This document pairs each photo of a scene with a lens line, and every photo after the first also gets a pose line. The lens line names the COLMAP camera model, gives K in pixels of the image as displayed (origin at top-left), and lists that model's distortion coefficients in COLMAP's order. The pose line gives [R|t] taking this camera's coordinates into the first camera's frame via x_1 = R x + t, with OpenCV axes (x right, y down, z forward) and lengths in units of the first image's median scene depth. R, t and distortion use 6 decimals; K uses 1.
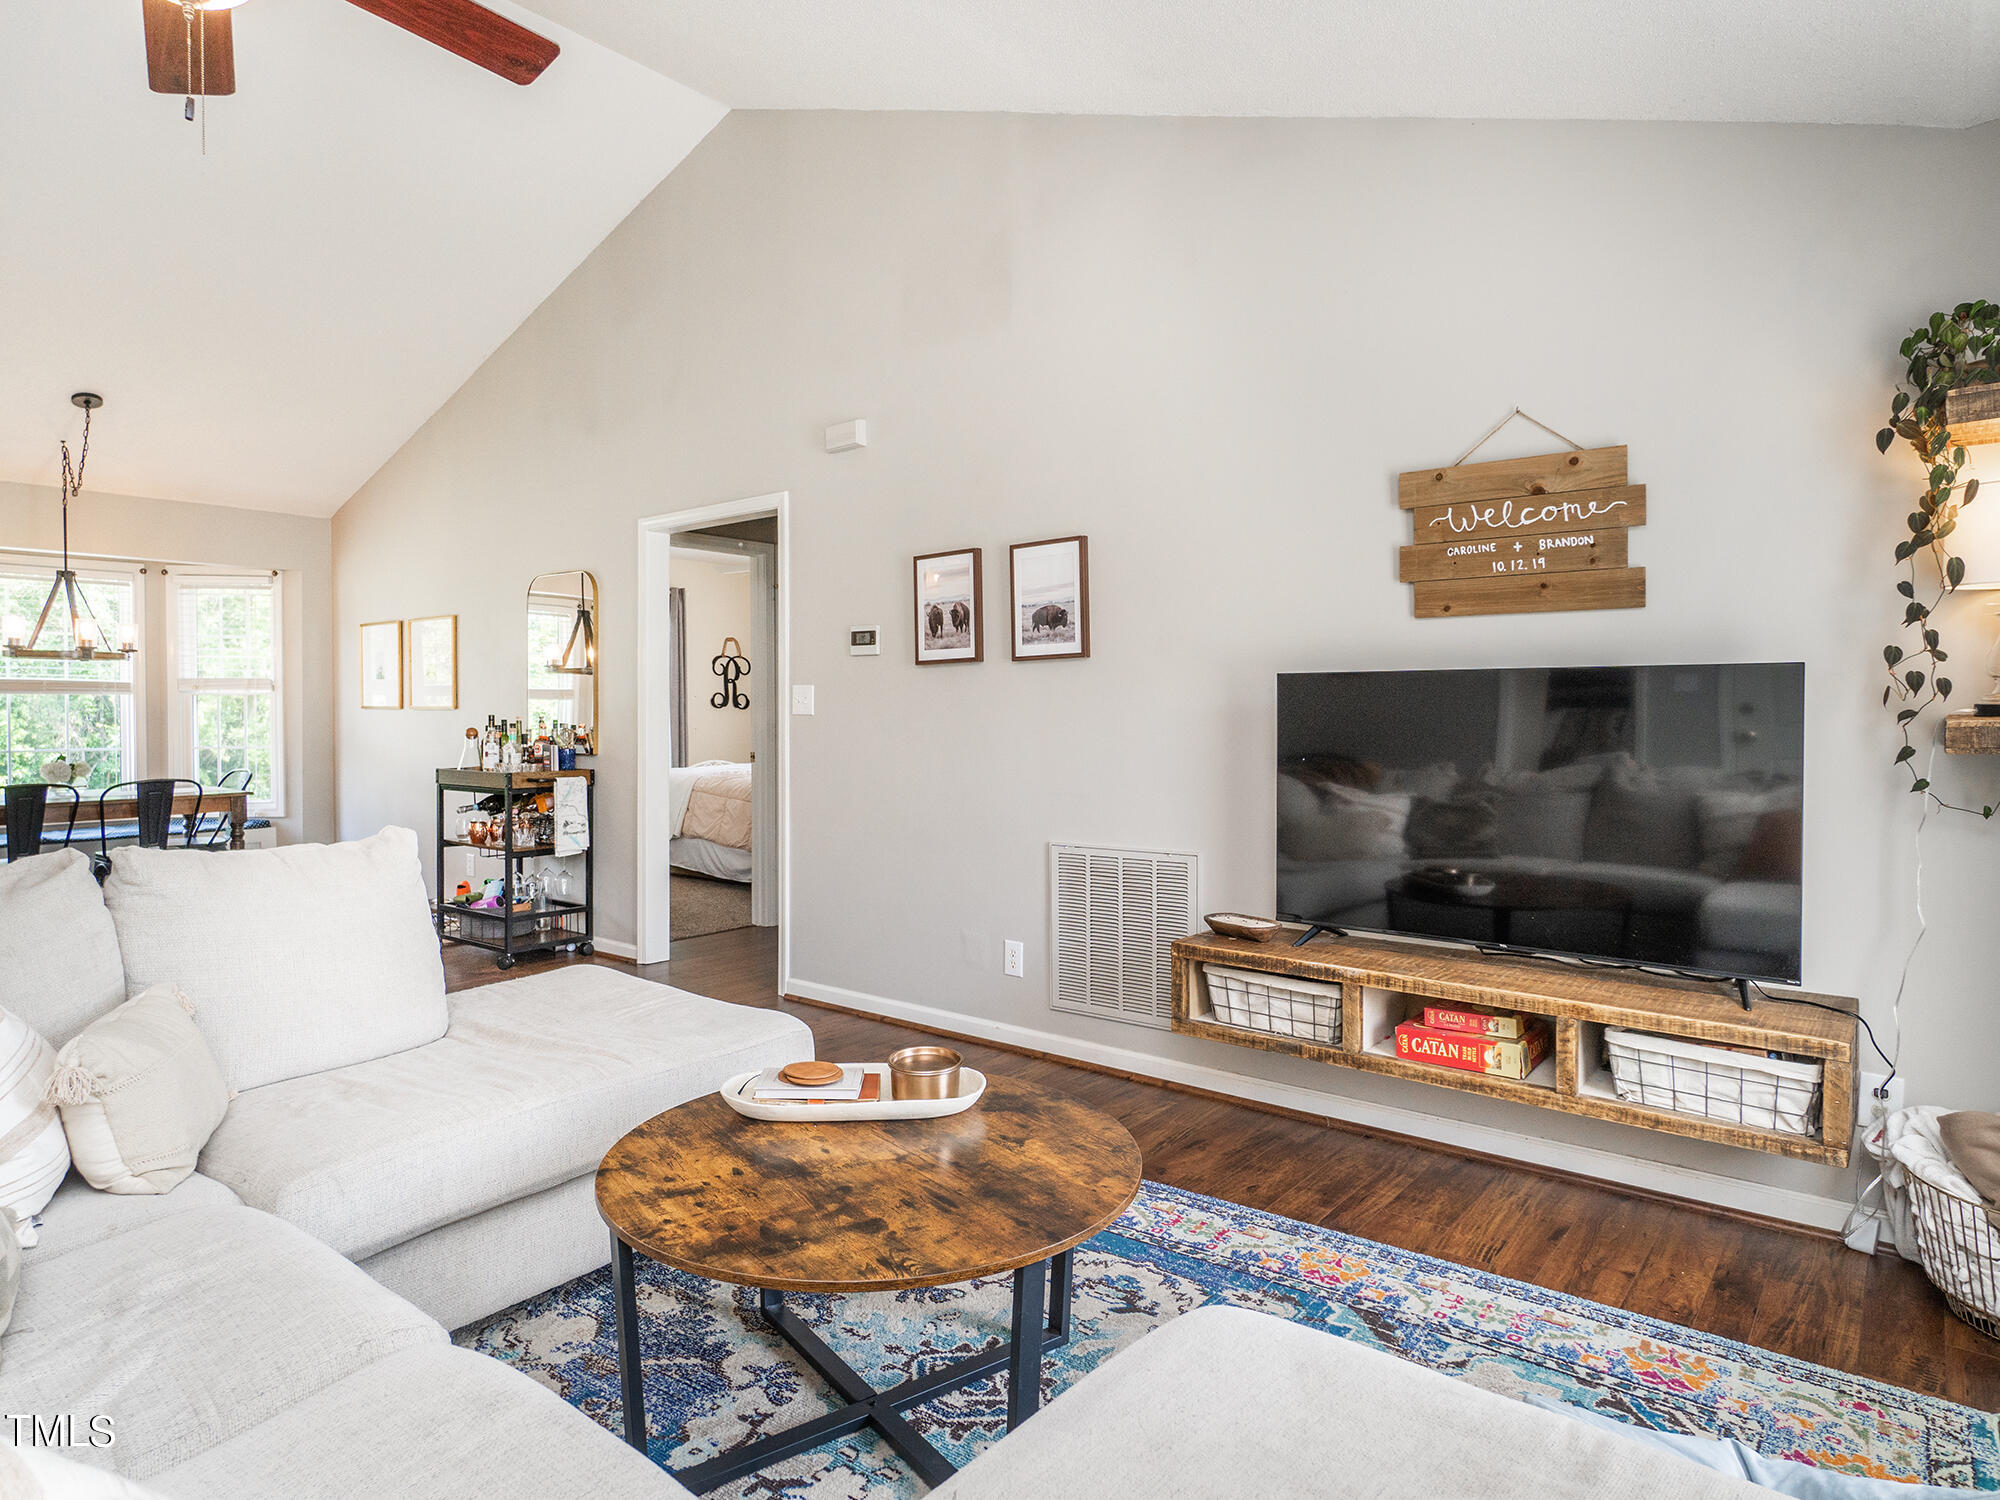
lens RADIAL K [[1177.5, 0, 988.6], [0, 1177.5, 732.2], [0, 0, 1]] dist [-0.005429, -0.001951]
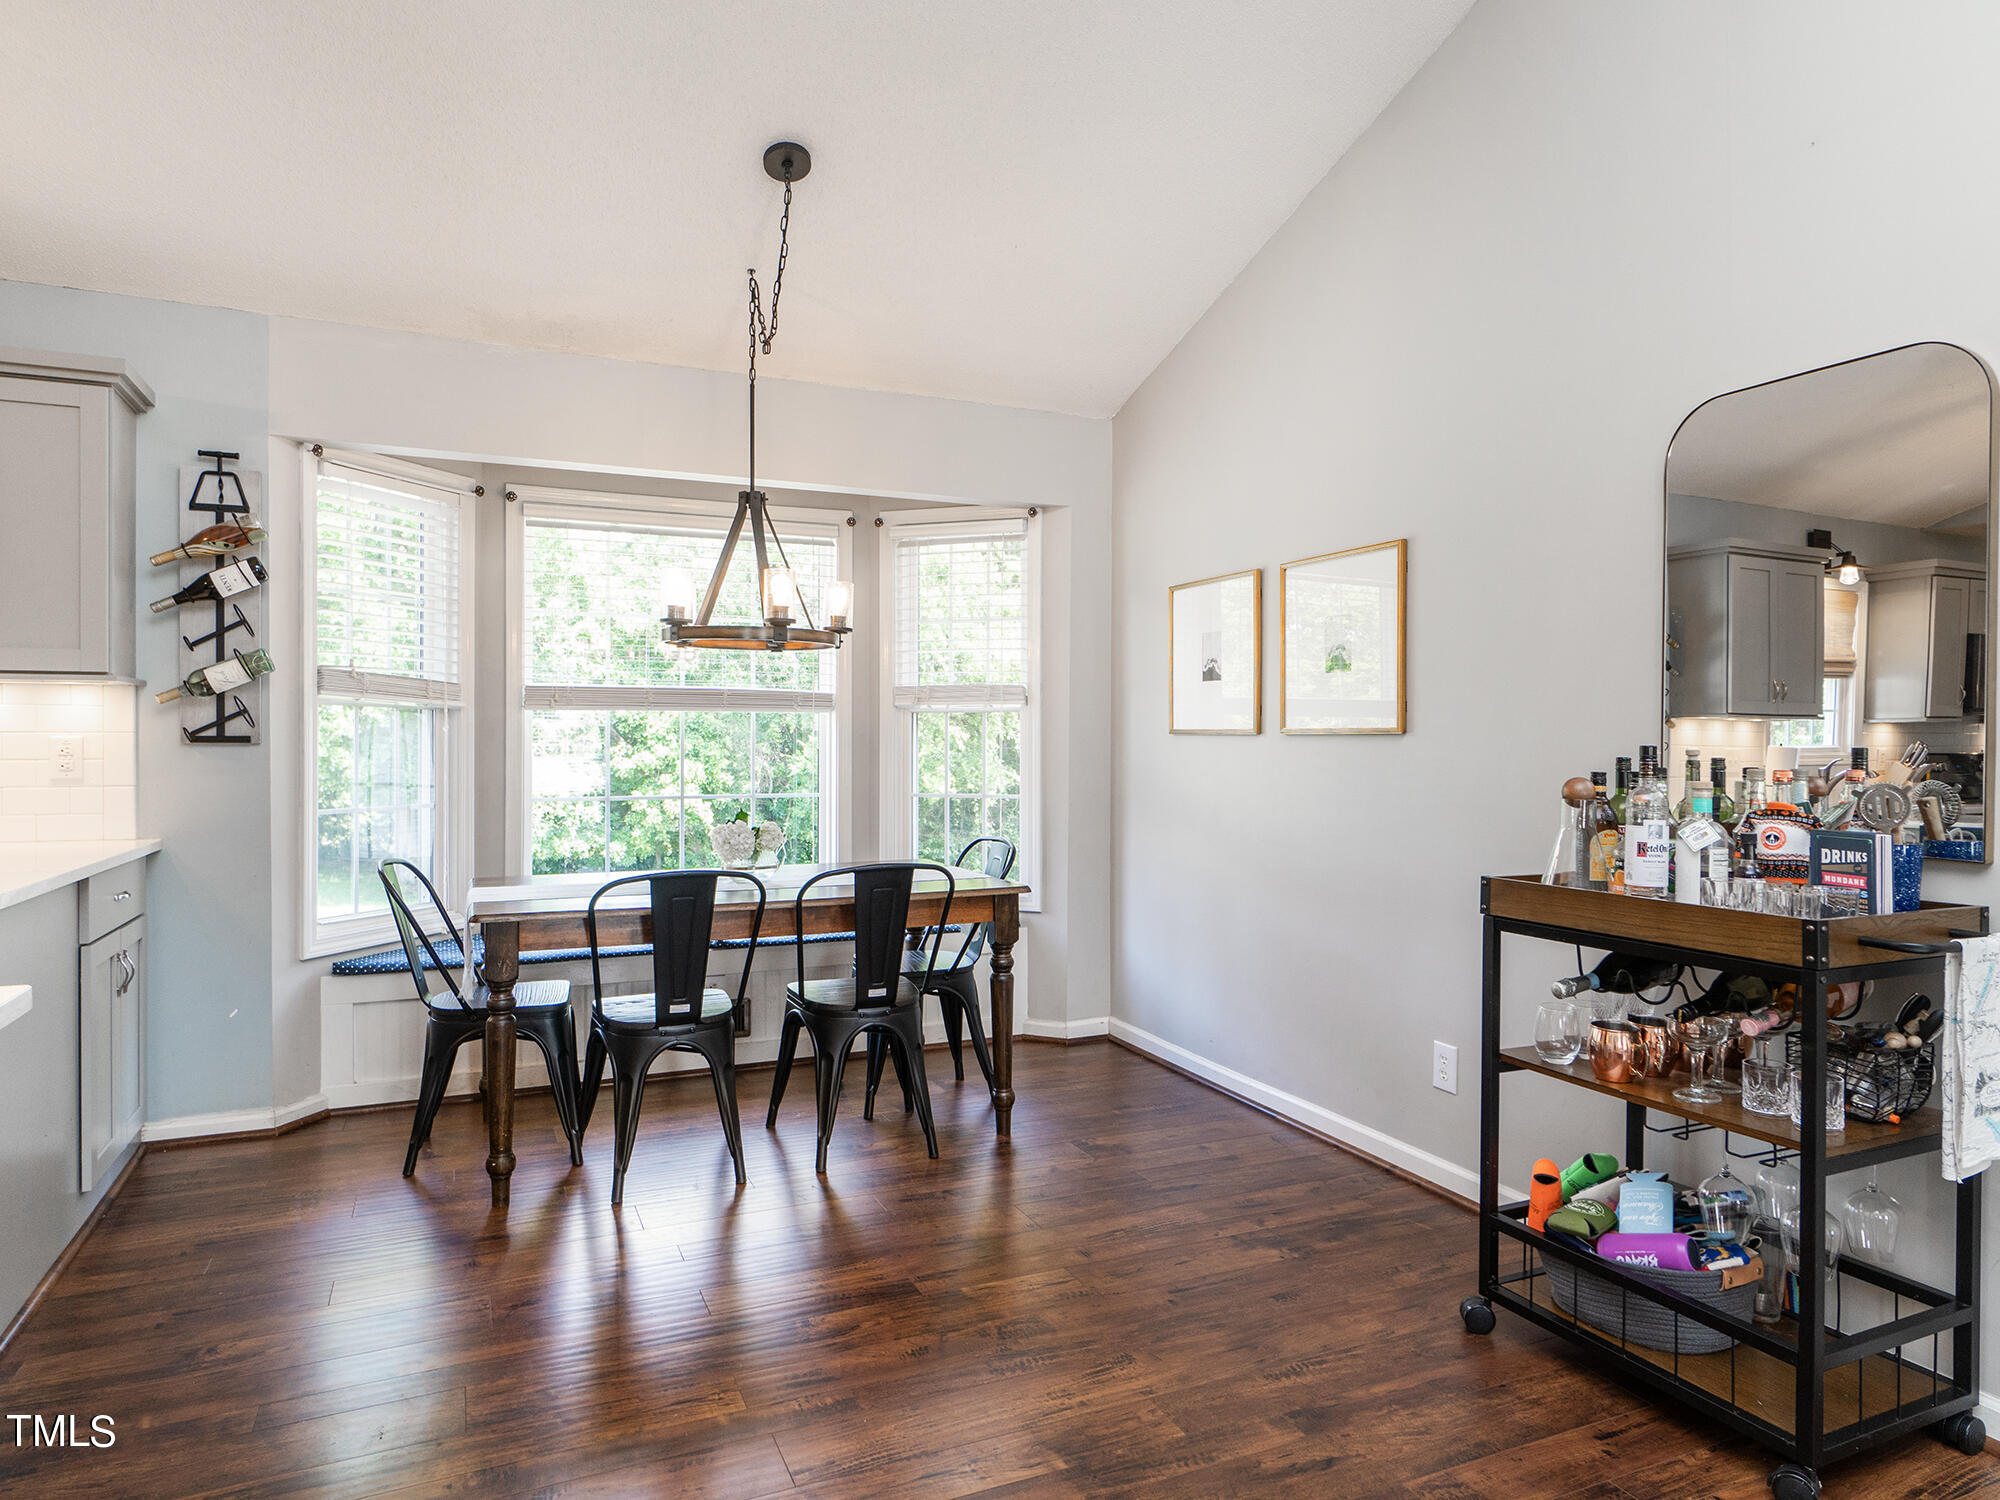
lens RADIAL K [[1205.1, 0, 1000.0], [0, 1205.1, 750.0], [0, 0, 1]] dist [0.003701, -0.000048]
pose [[0.891183, 0.006998, -0.453589, -0.786283], [-0.013066, 0.999862, -0.010244, -0.011705], [0.453455, 0.015056, 0.891152, 1.017204]]
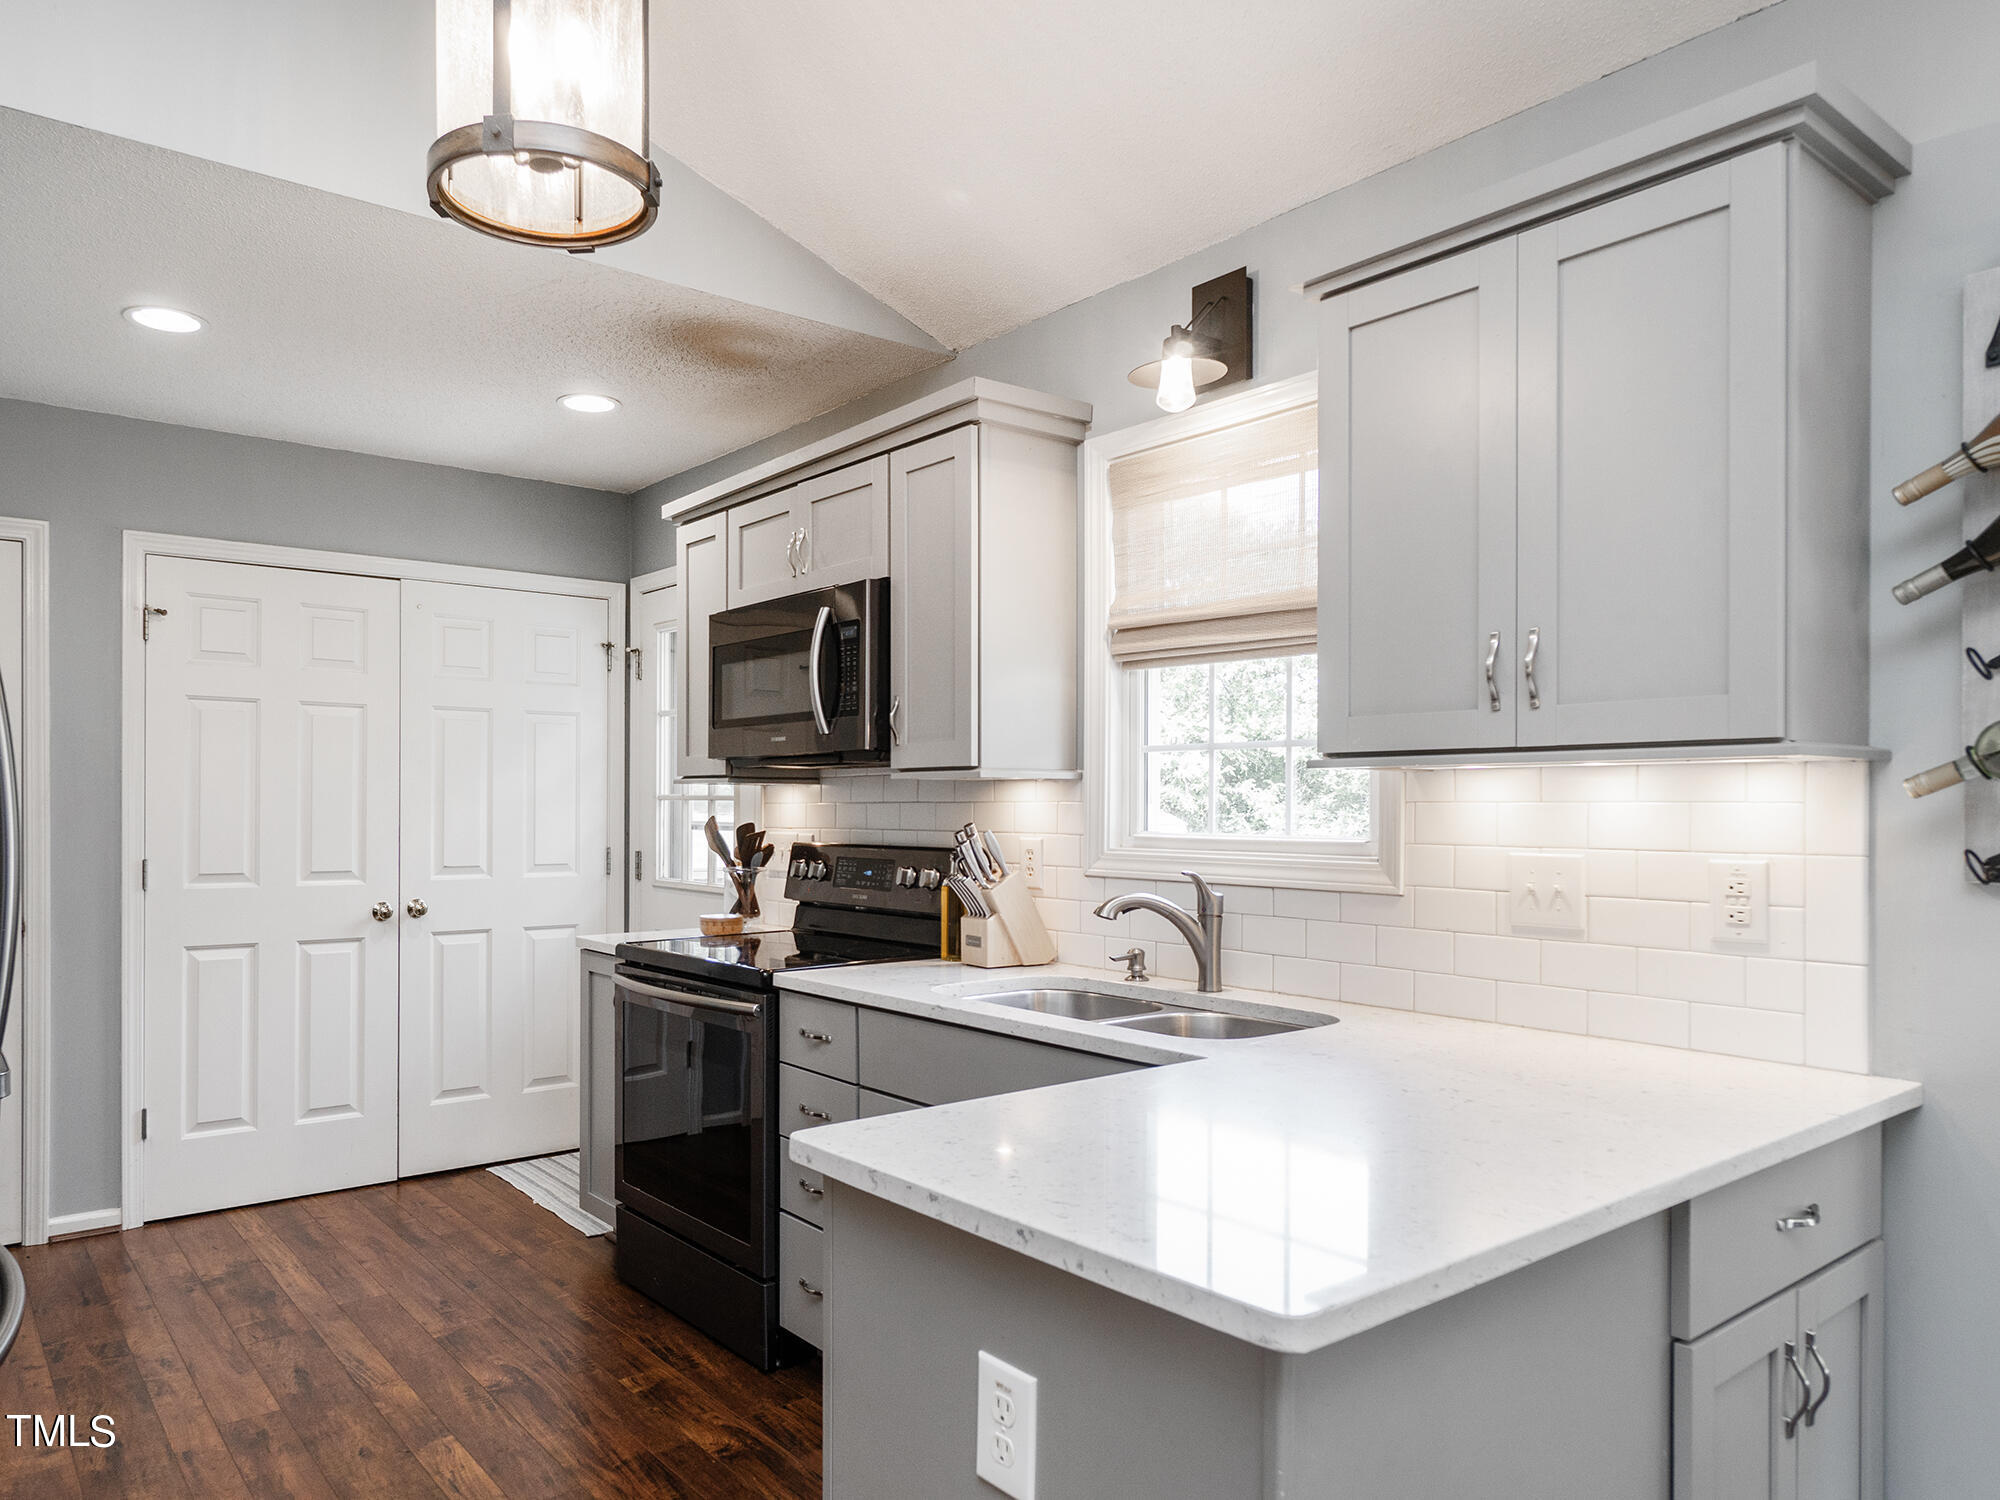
lens RADIAL K [[1333.4, 0, 895.0], [0, 1333.4, 807.2], [0, 0, 1]] dist [0.007444, 0.002699]
pose [[-0.242510, 0.002984, -0.970144, -1.300331], [-0.021210, 0.999740, 0.008377, -0.046214], [0.969917, 0.022608, -0.242383, 1.362268]]
